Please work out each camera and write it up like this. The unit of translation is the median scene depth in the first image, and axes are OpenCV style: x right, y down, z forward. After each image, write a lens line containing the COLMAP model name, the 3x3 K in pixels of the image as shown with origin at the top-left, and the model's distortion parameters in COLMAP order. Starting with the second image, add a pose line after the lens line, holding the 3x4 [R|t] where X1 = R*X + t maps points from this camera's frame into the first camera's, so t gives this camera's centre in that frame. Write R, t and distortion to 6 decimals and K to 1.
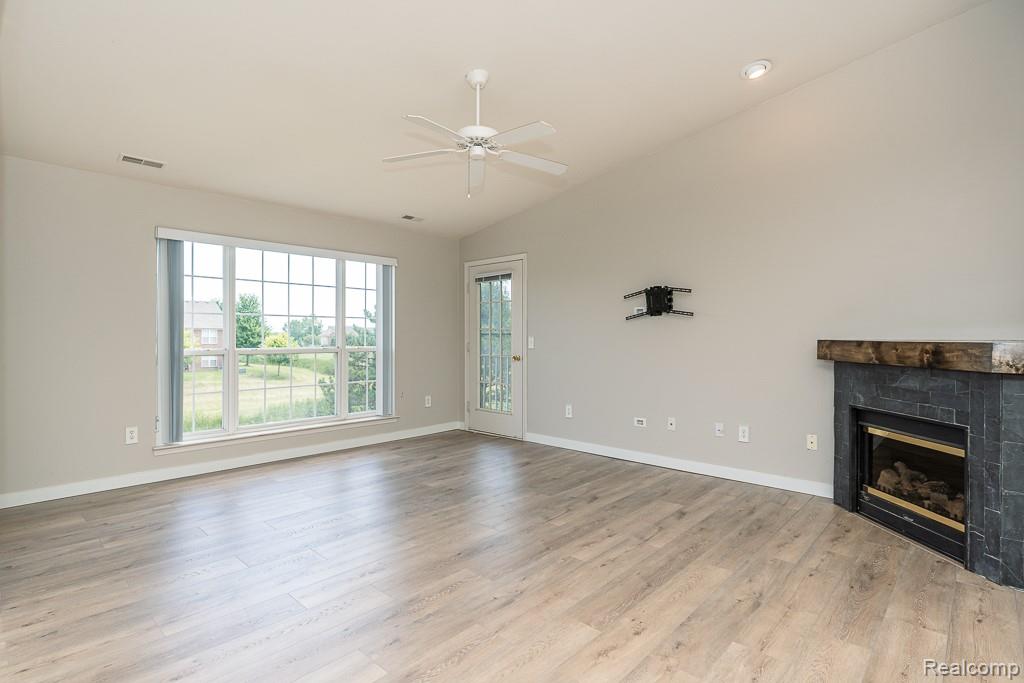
lens RADIAL K [[507.4, 0, 512.0], [0, 507.4, 341.5], [0, 0, 1]] dist [0.000054, 0.000013]
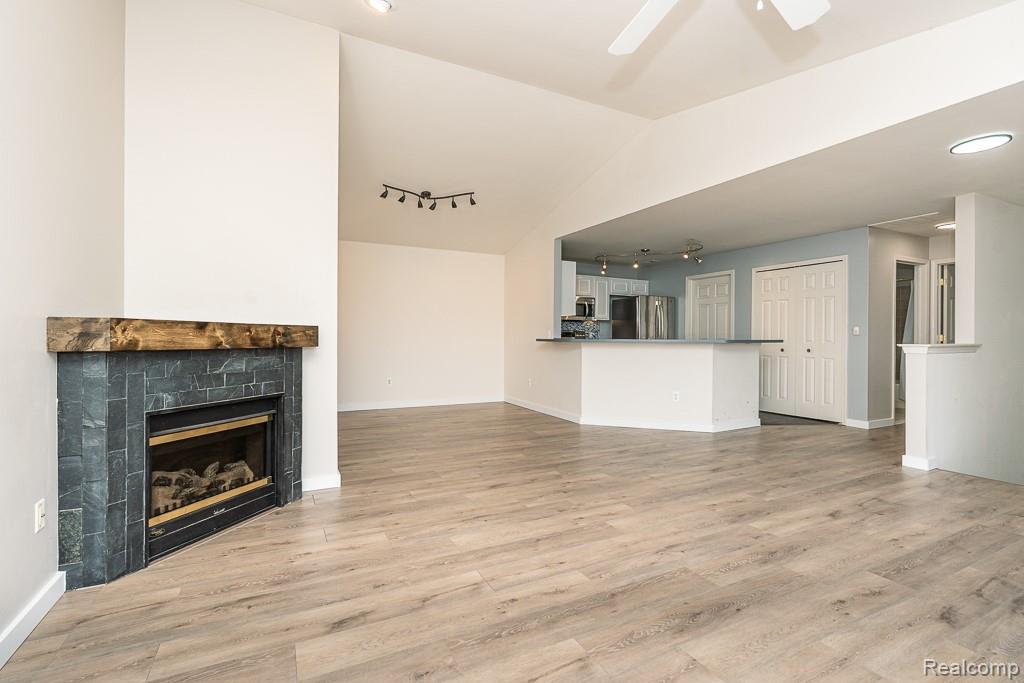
lens RADIAL K [[468.8, 0, 509.3], [0, 468.8, 330.2], [0, 0, 1]] dist [0.000456, 0.000054]
pose [[-0.937653, -0.001631, 0.347568, -0.027711], [-0.003492, 0.999983, -0.004727, 0.015831], [-0.347554, -0.005646, -0.937643, 1.752337]]
